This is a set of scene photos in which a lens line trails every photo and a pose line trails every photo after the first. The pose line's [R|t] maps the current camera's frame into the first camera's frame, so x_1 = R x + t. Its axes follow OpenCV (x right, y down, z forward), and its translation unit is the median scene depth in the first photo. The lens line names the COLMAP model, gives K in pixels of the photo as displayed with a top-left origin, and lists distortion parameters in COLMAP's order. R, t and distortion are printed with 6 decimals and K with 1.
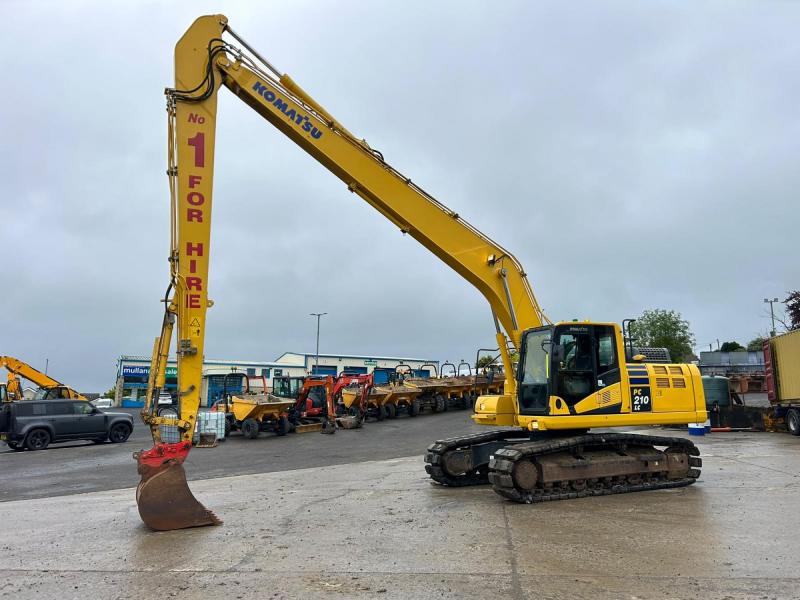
lens RADIAL K [[602.2, 0, 401.4], [0, 602.2, 302.2], [0, 0, 1]] dist [0.077111, -0.100324]
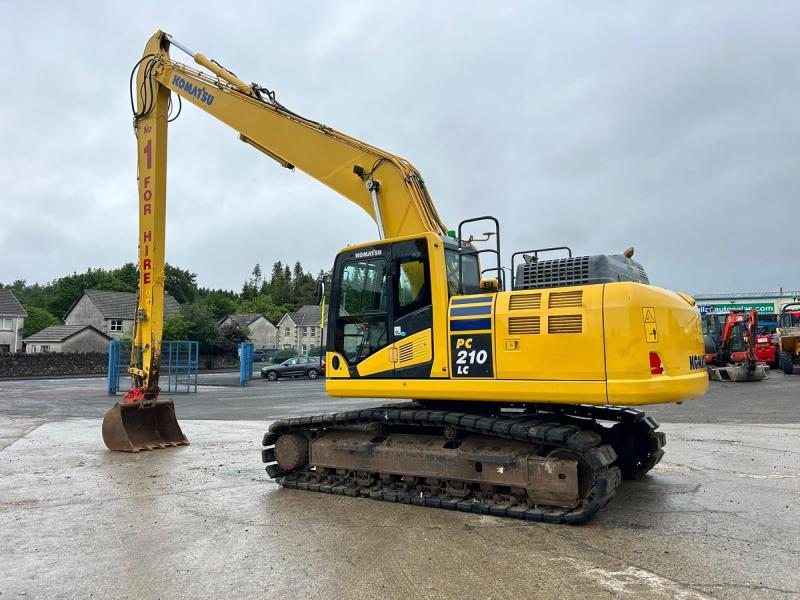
lens RADIAL K [[602.2, 0, 402.3], [0, 602.2, 303.0], [0, 0, 1]] dist [0.077111, -0.100324]
pose [[0.518892, -0.063328, -0.852491, 0.875308], [0.150299, 0.988476, 0.018054, 0.092334], [0.841523, -0.137497, 0.522430, 0.672319]]
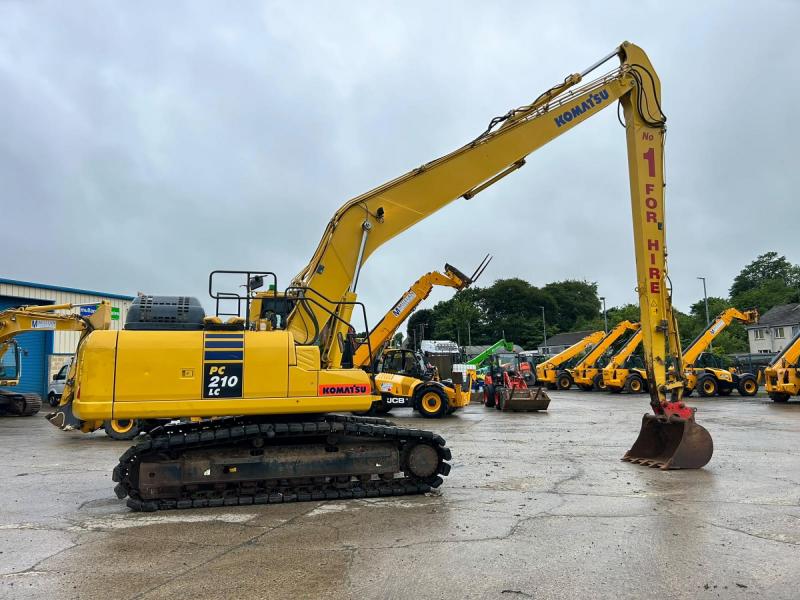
lens RADIAL K [[602.2, 0, 405.8], [0, 602.2, 298.0], [0, 0, 1]] dist [0.077111, -0.100324]
pose [[0.988087, -0.007564, -0.153709, 0.742320], [0.013787, 0.999126, 0.039462, 0.036731], [0.153276, -0.041111, 0.987328, 0.332418]]
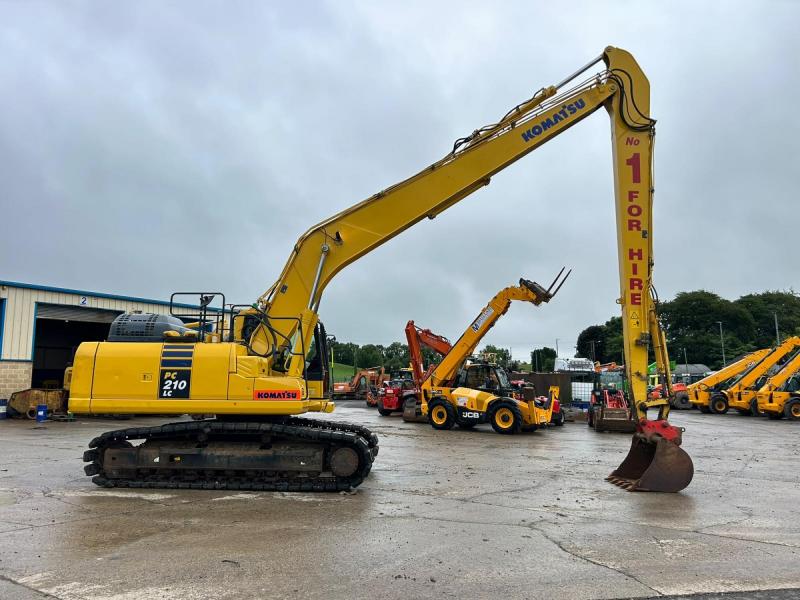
lens RADIAL K [[602.2, 0, 406.7], [0, 602.2, 299.5], [0, 0, 1]] dist [0.077111, -0.100324]
pose [[0.898982, -0.030748, -0.436905, 1.108462], [0.037186, 0.999289, 0.006189, 0.046877], [0.436404, -0.021810, 0.899486, 0.374478]]
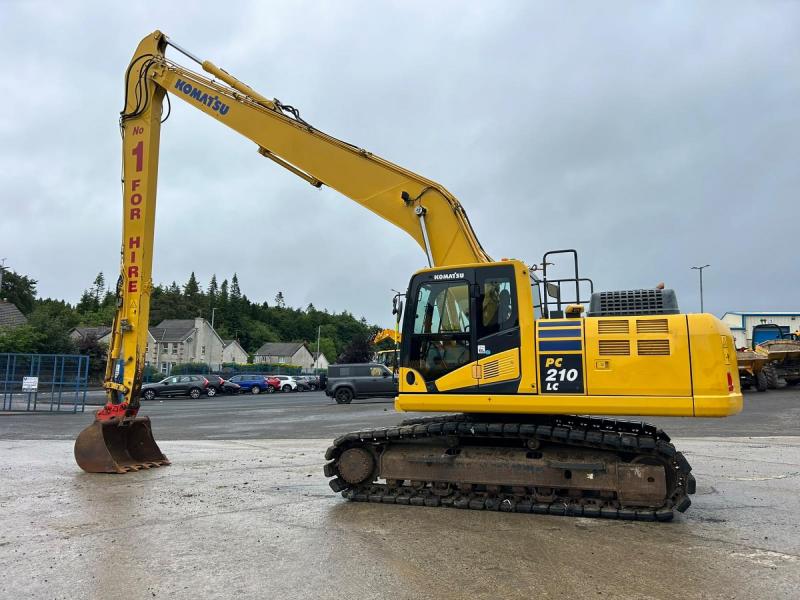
lens RADIAL K [[602.2, 0, 401.2], [0, 602.2, 298.8], [0, 0, 1]] dist [0.077111, -0.100324]
pose [[0.707536, -0.069826, -0.703219, 0.750883], [0.106653, 0.994259, 0.008583, 0.058953], [0.698583, -0.081073, 0.710921, 0.446895]]
